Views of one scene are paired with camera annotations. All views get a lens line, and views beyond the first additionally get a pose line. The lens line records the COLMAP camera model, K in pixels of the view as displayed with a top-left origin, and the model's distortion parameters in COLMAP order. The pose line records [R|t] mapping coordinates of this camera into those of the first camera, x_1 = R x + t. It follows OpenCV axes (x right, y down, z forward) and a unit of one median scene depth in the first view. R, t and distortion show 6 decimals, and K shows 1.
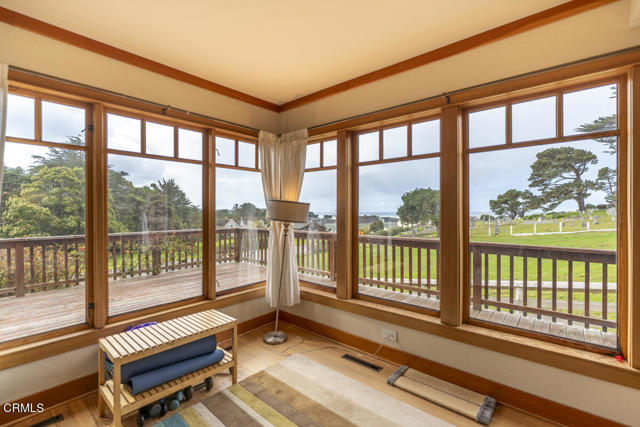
lens RADIAL K [[286.8, 0, 323.8], [0, 286.8, 212.0], [0, 0, 1]] dist [0.002375, 0.000164]
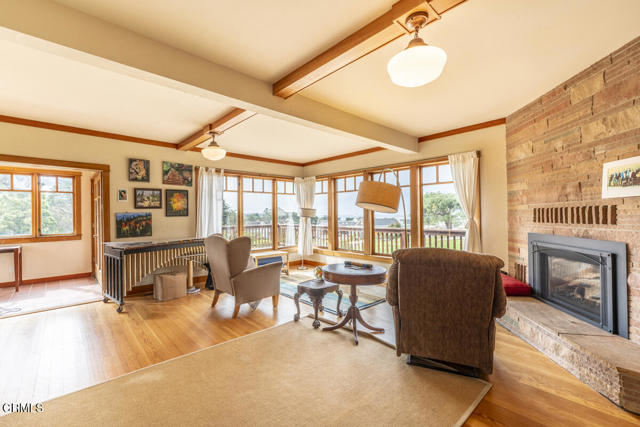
lens RADIAL K [[276.6, 0, 319.4], [0, 276.6, 212.9], [0, 0, 1]] dist [0.003660, 0.000535]
pose [[0.992759, -0.002666, -0.120092, 0.238127], [0.001363, 0.999939, -0.010929, 0.024482], [0.120113, 0.010687, 0.992703, -1.180099]]
